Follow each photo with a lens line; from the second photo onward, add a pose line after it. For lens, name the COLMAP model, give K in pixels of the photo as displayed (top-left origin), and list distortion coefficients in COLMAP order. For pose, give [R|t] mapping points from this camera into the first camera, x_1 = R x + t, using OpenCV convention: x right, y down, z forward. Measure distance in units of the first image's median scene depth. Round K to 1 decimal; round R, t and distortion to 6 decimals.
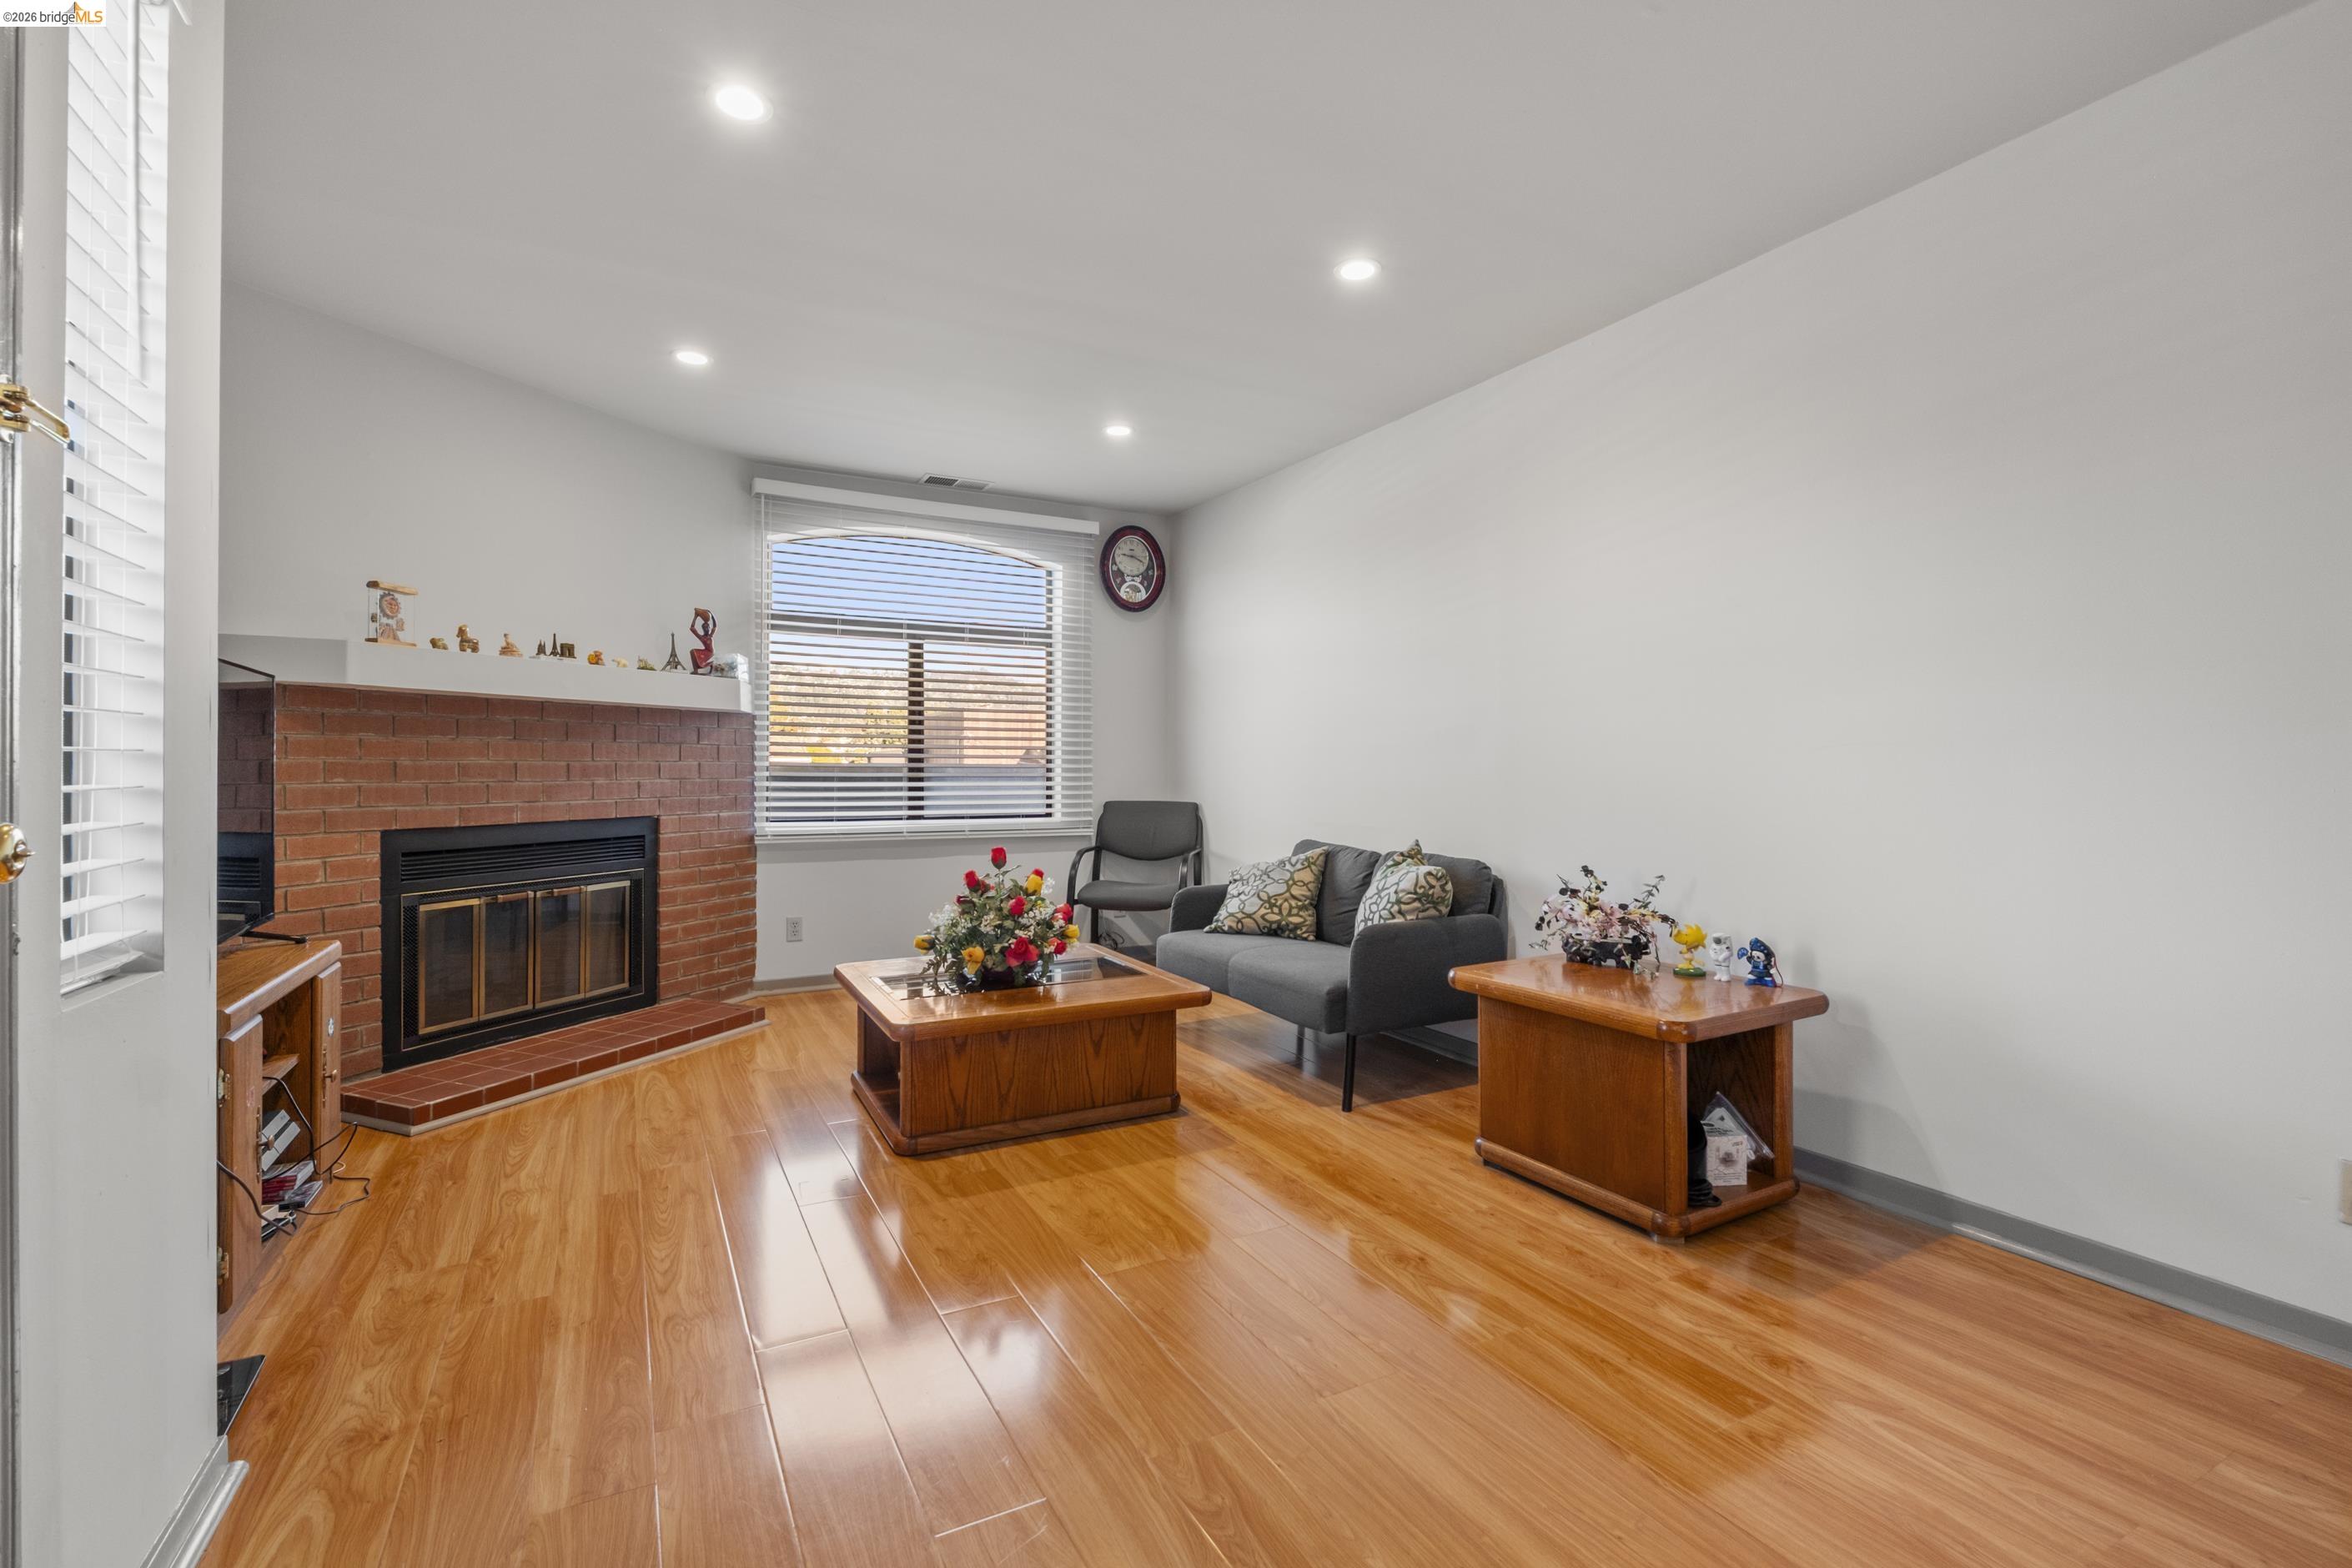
lens RADIAL K [[1025.0, 0, 1173.5], [0, 1025.0, 774.4], [0, 0, 1]] dist [-0.001232, -0.001470]
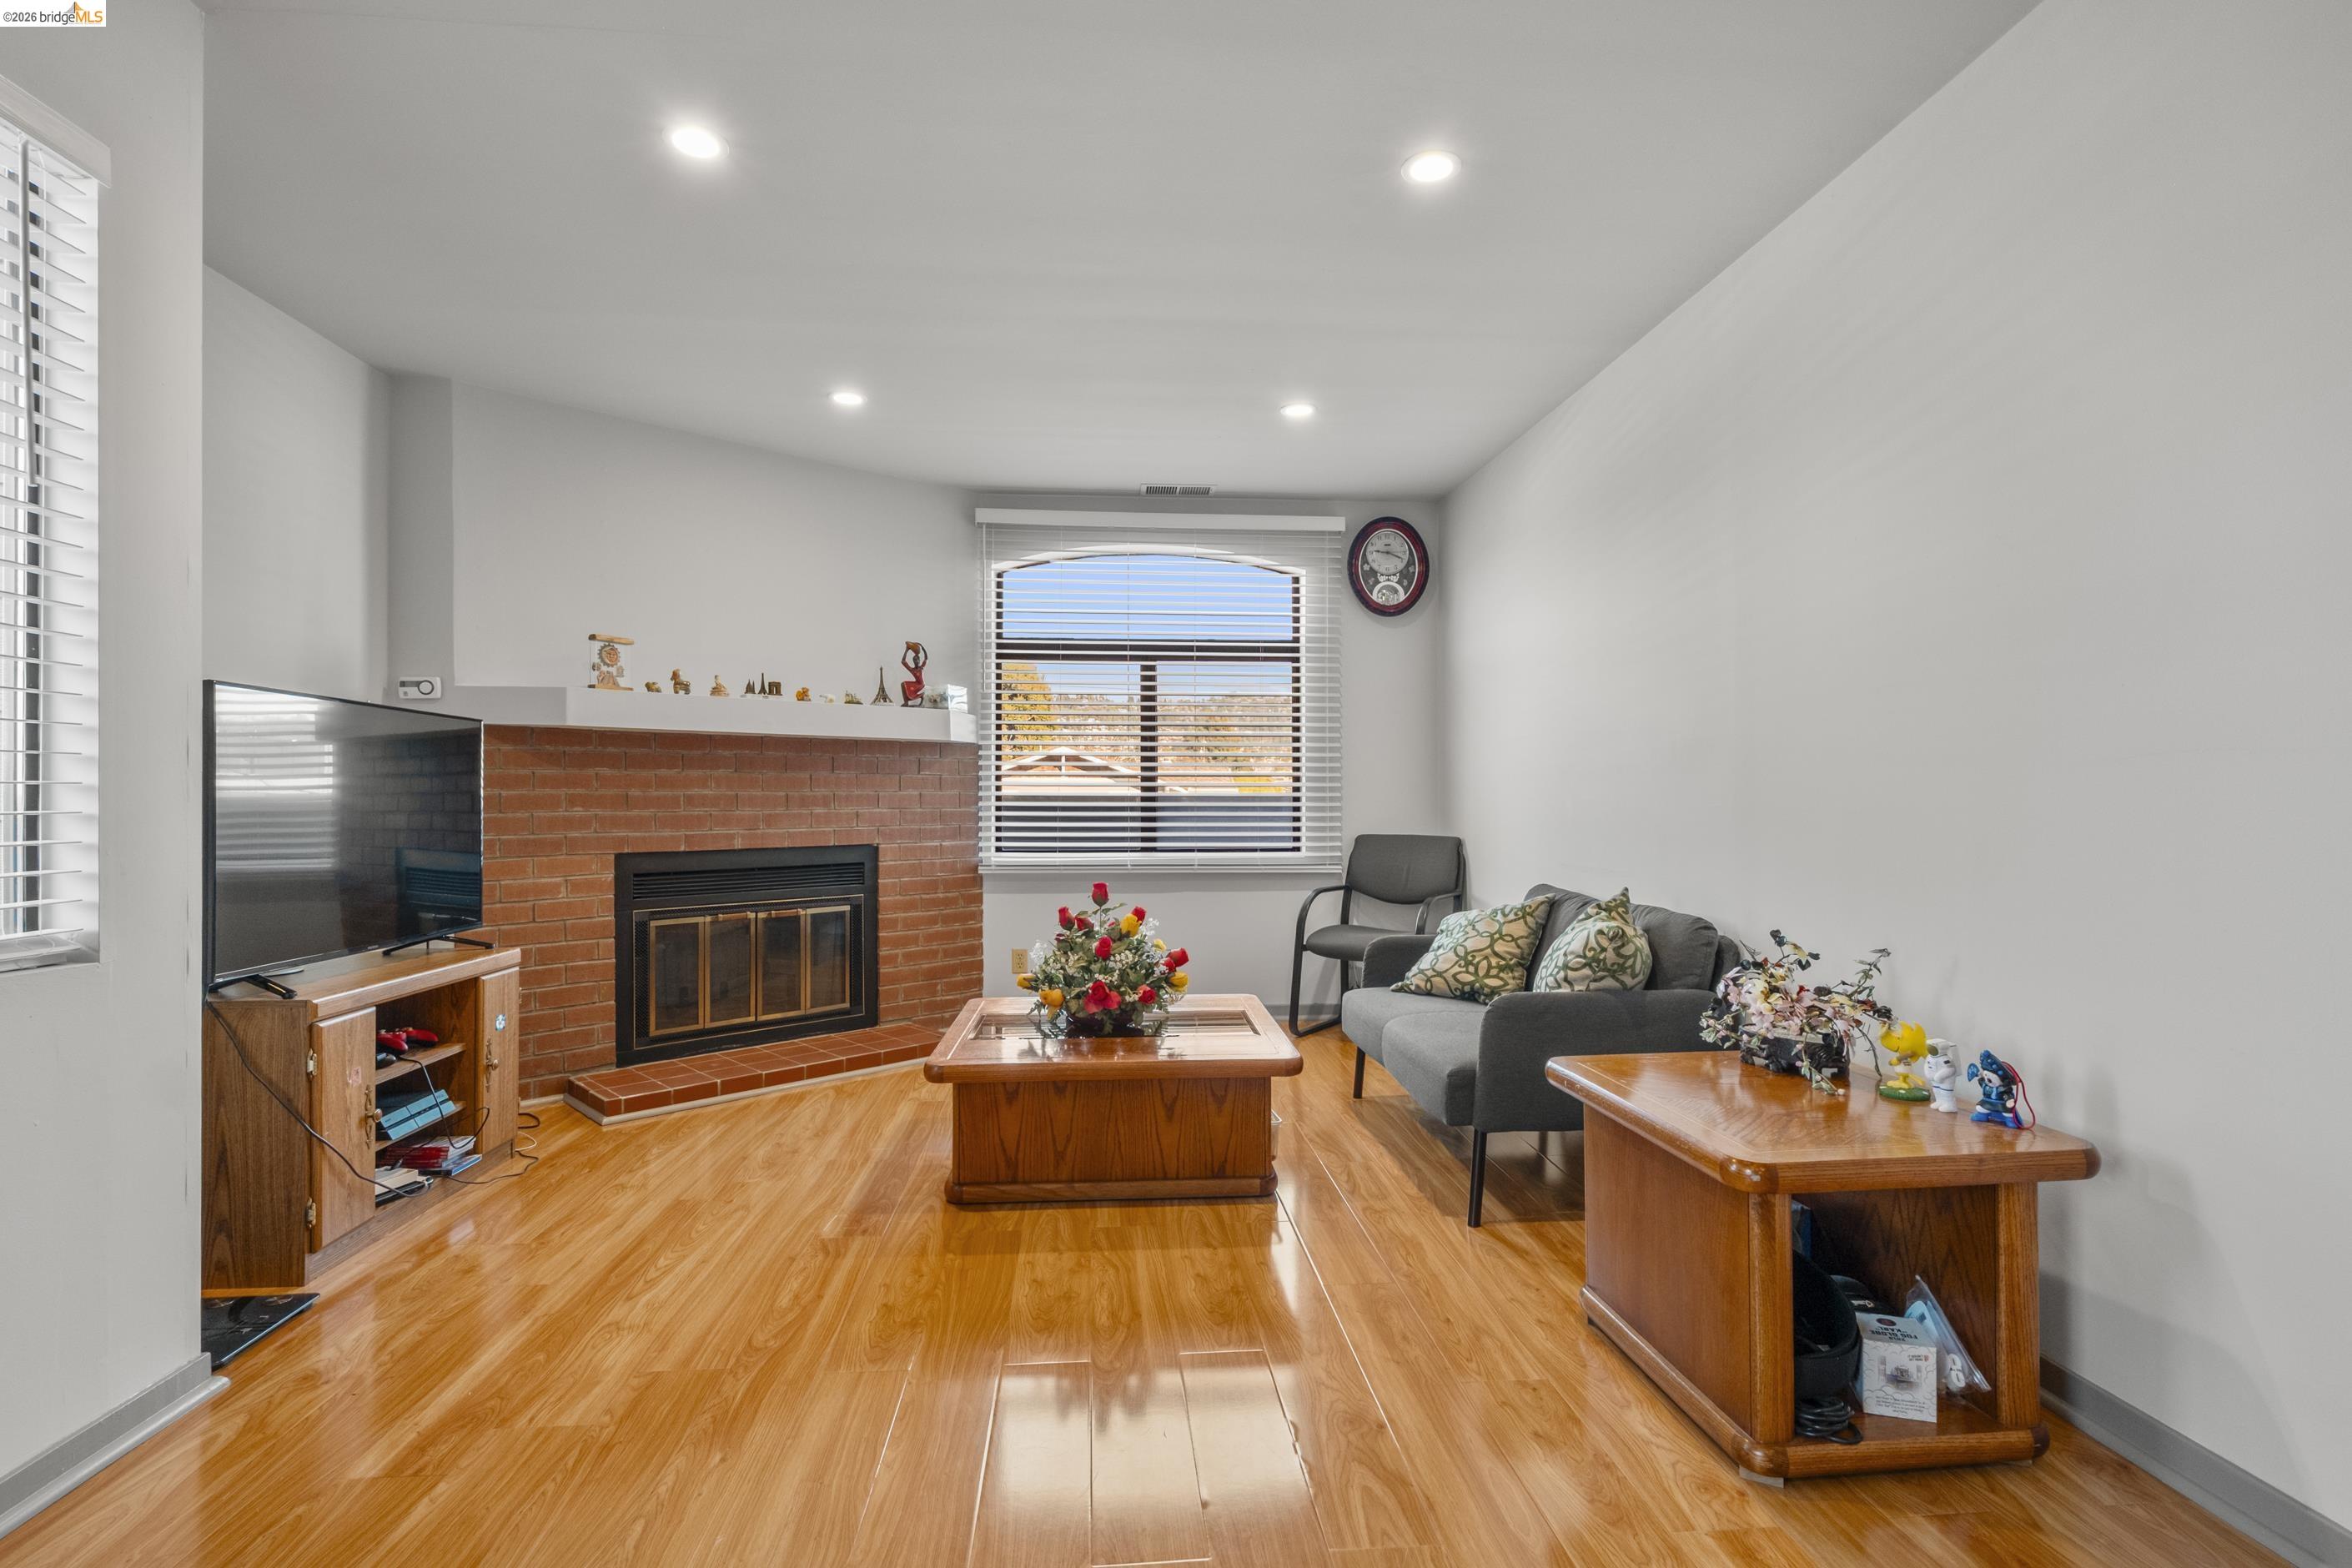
lens RADIAL K [[1119.7, 0, 1178.9], [0, 1119.7, 796.4], [0, 0, 1]] dist [0.002648, -0.001521]
pose [[0.919434, -0.003548, -0.393228, 0.290323], [0.000744, 0.999973, -0.007283, 0.000975], [0.393243, 0.006403, 0.919412, 0.102835]]
